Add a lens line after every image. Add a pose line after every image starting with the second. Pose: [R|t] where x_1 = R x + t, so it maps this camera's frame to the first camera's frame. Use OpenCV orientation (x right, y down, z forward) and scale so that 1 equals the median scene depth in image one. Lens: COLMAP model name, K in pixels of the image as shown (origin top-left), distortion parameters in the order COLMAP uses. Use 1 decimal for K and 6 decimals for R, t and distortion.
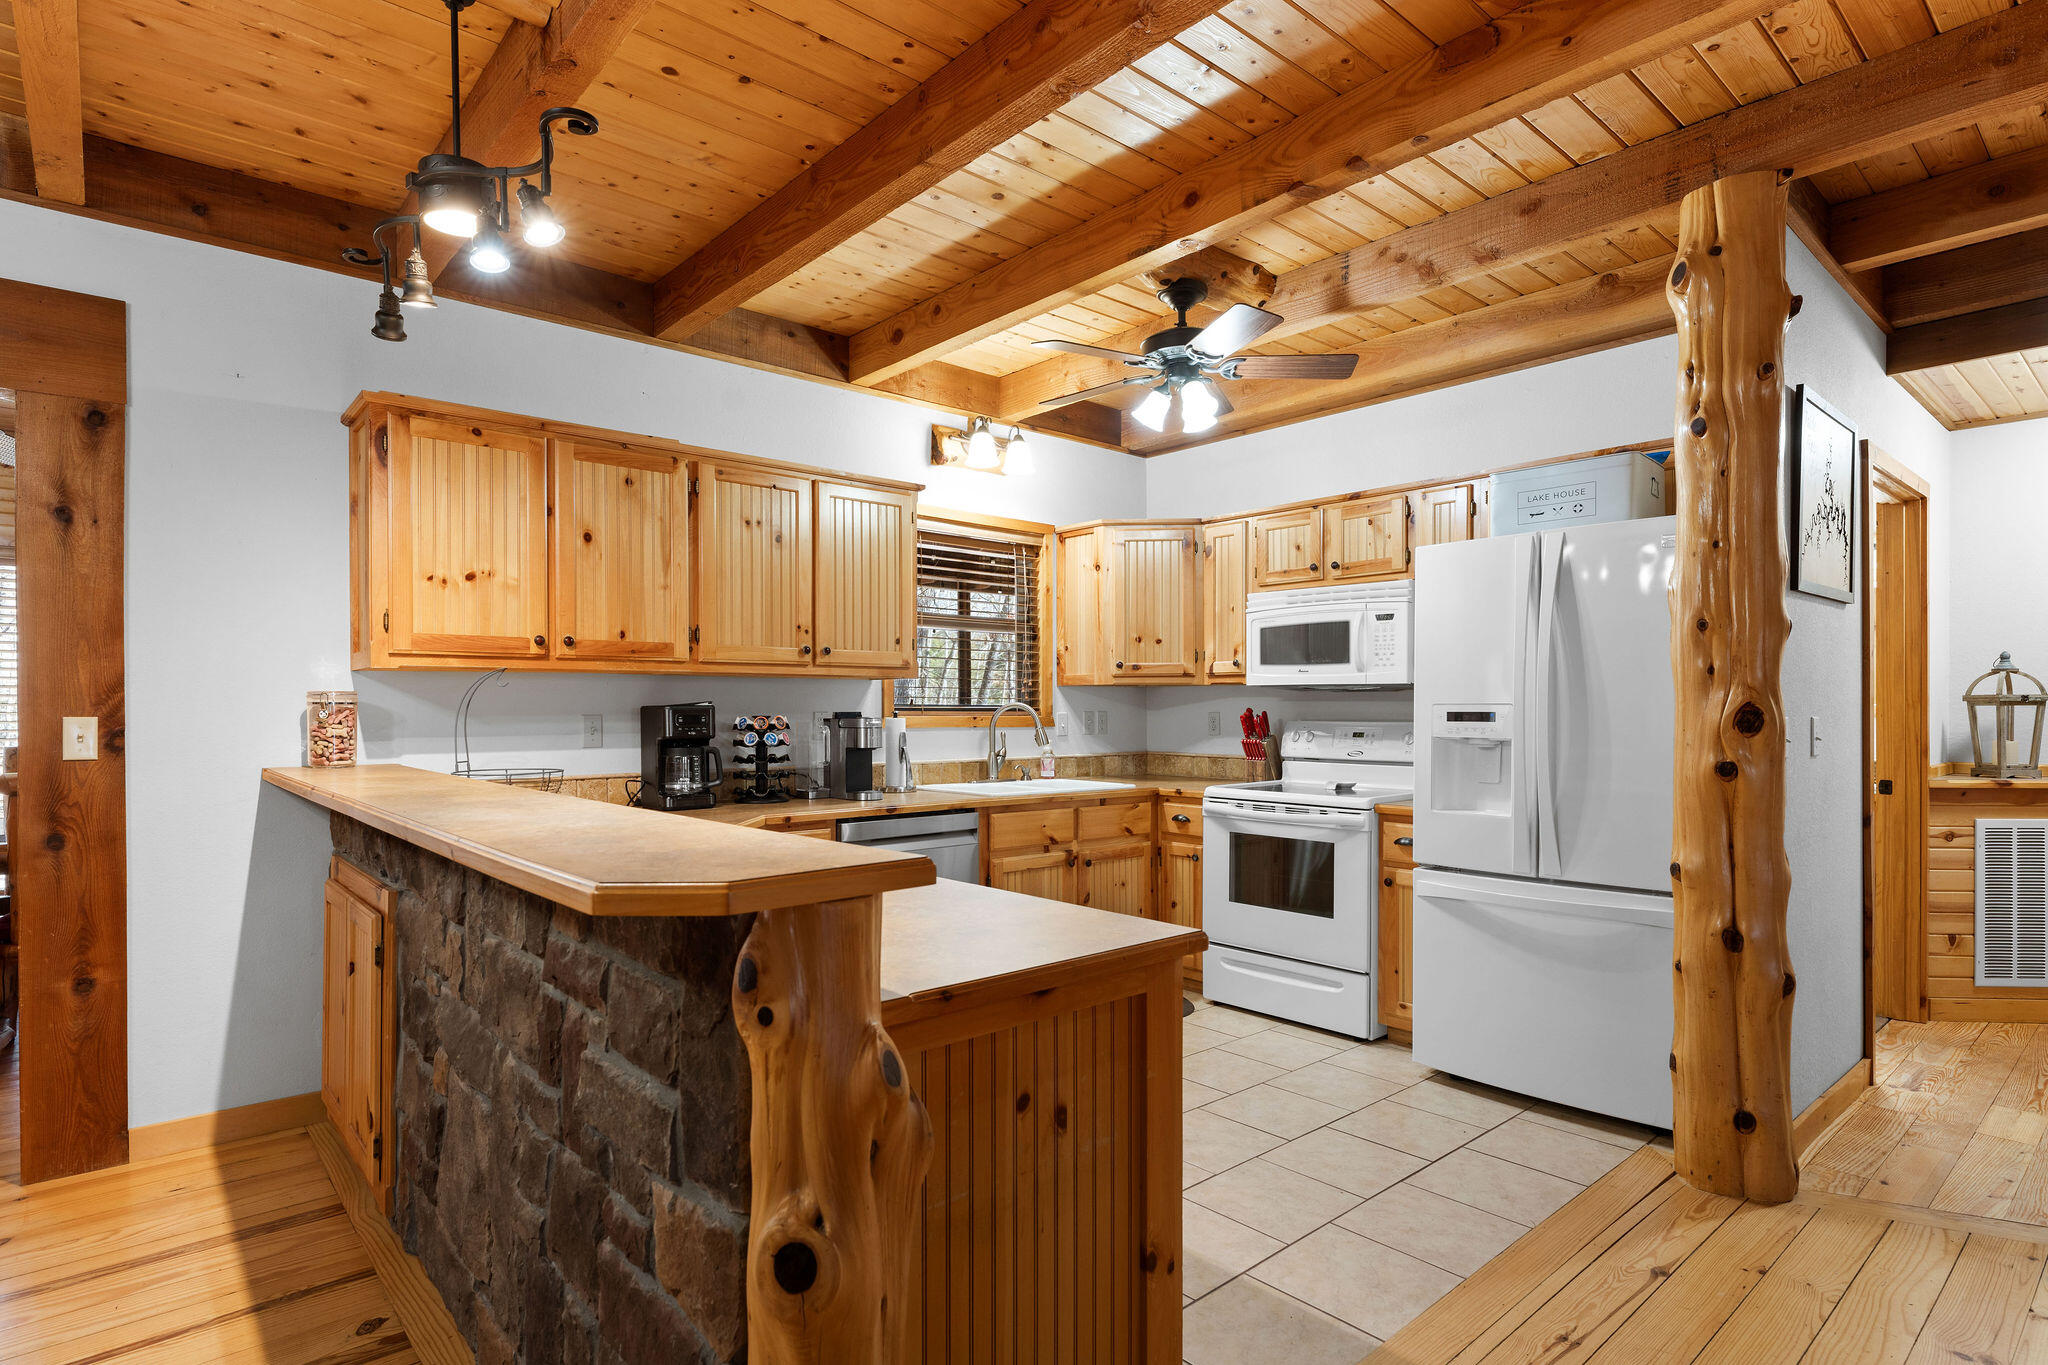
lens RADIAL K [[1028.9, 0, 1033.9], [0, 1028.9, 717.7], [0, 0, 1]] dist [-0.000006, -0.002940]
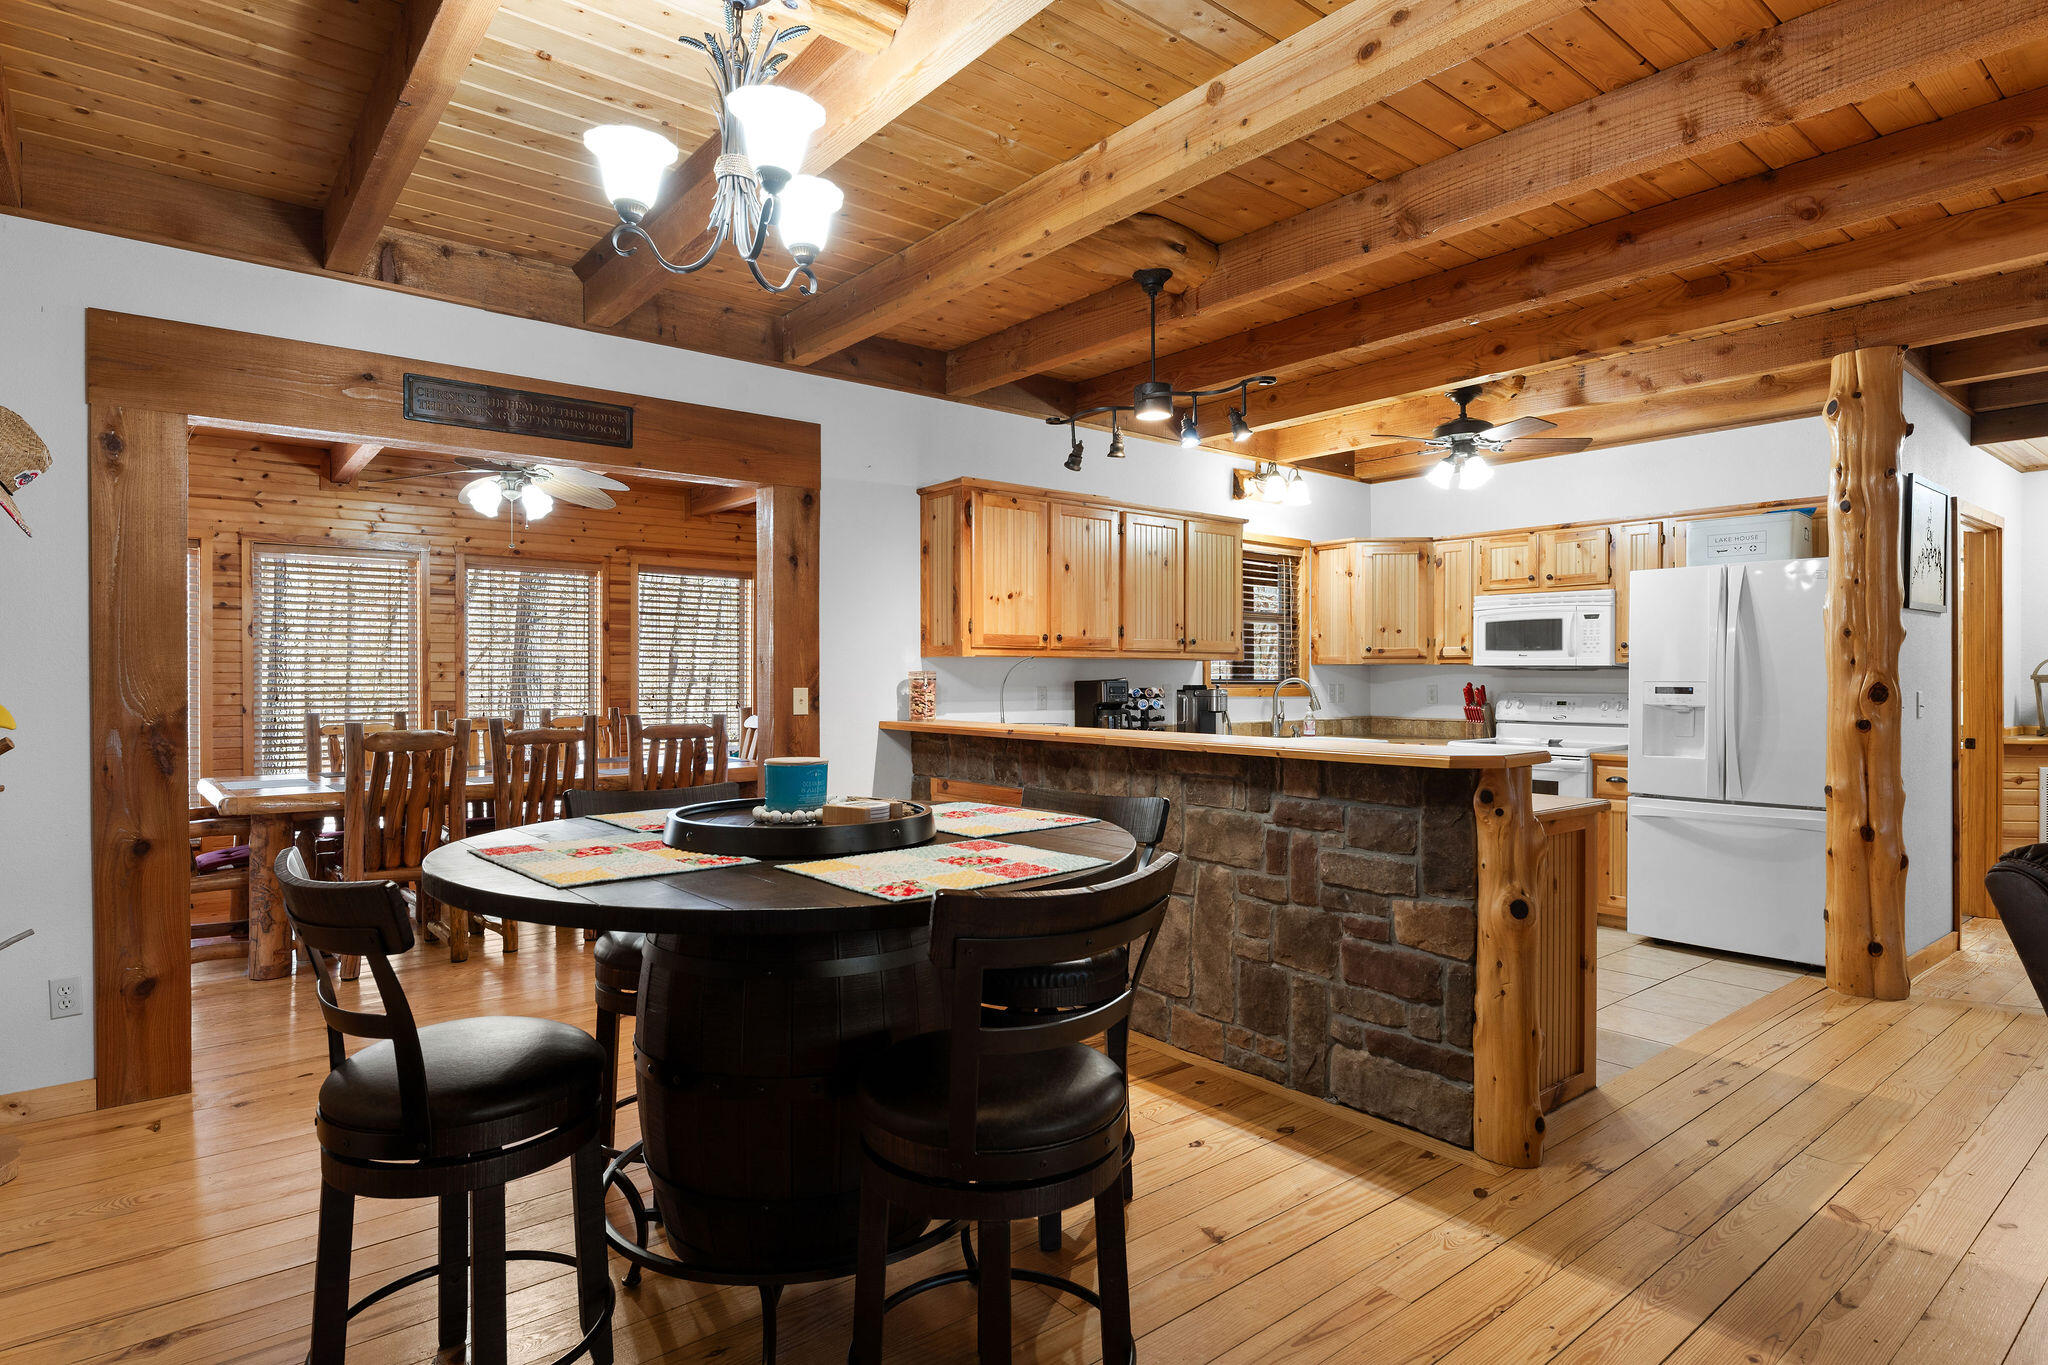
lens RADIAL K [[1028.9, 0, 1061.3], [0, 1028.9, 685.0], [0, 0, 1]] dist [-0.000006, -0.002940]
pose [[0.999359, 0.003359, -0.035644, -0.353864], [-0.003443, 0.999991, -0.002301, -0.001899], [0.035636, 0.002422, 0.999362, -0.437570]]
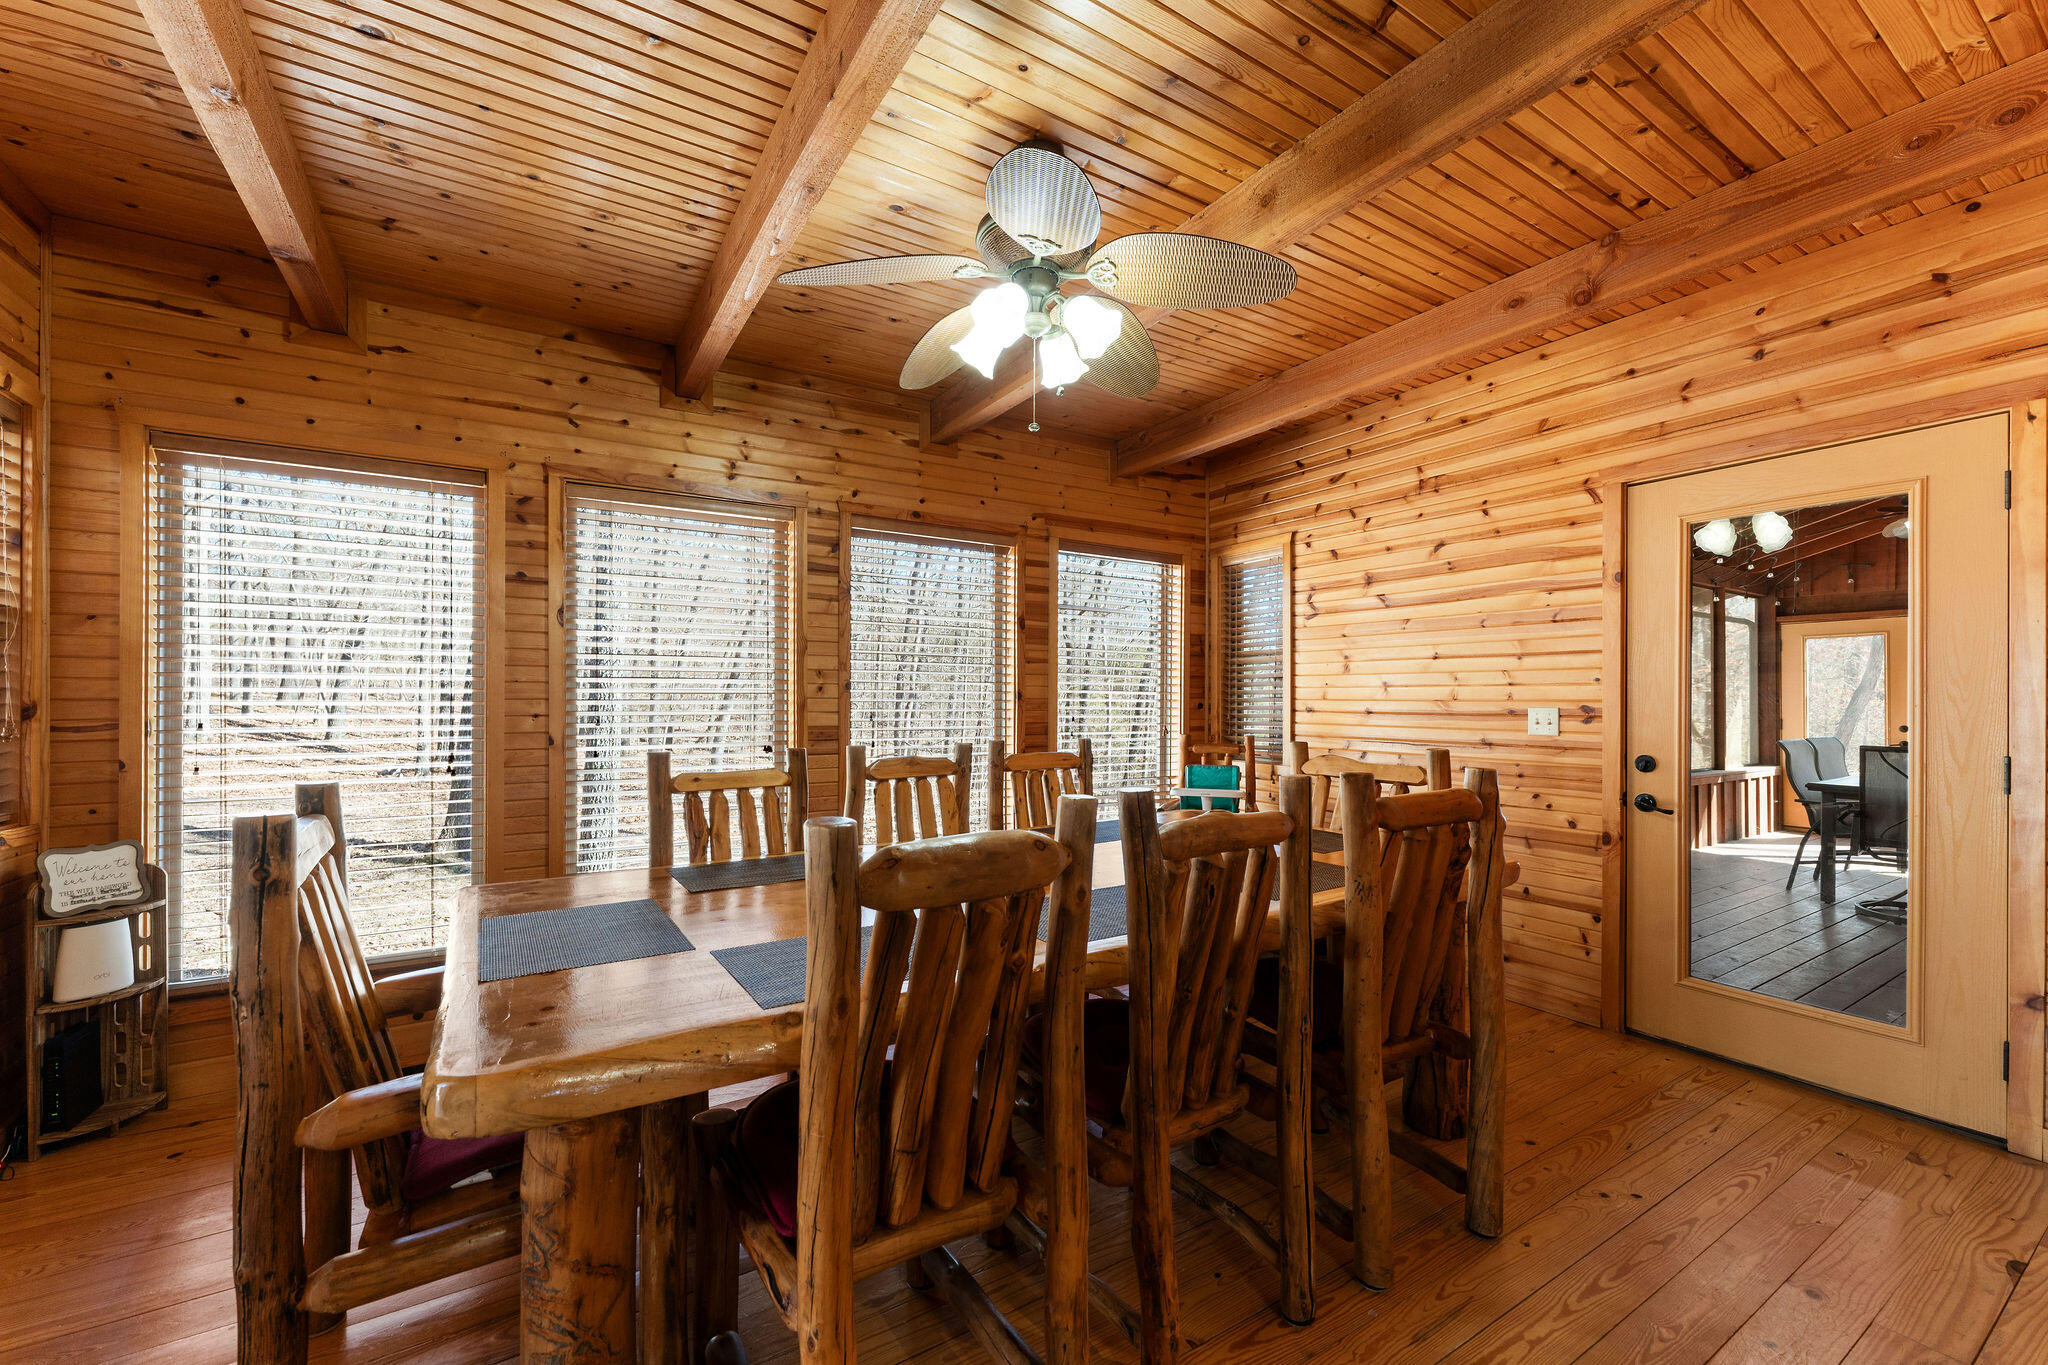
lens RADIAL K [[815.5, 0, 1090.0], [0, 815.5, 703.3], [0, 0, 1]] dist [0.000170, 0.000668]
pose [[0.989792, 0.009749, -0.142183, -1.098838], [-0.010024, 0.999949, -0.001215, -0.003826], [0.142164, 0.002628, 0.989840, 0.465269]]
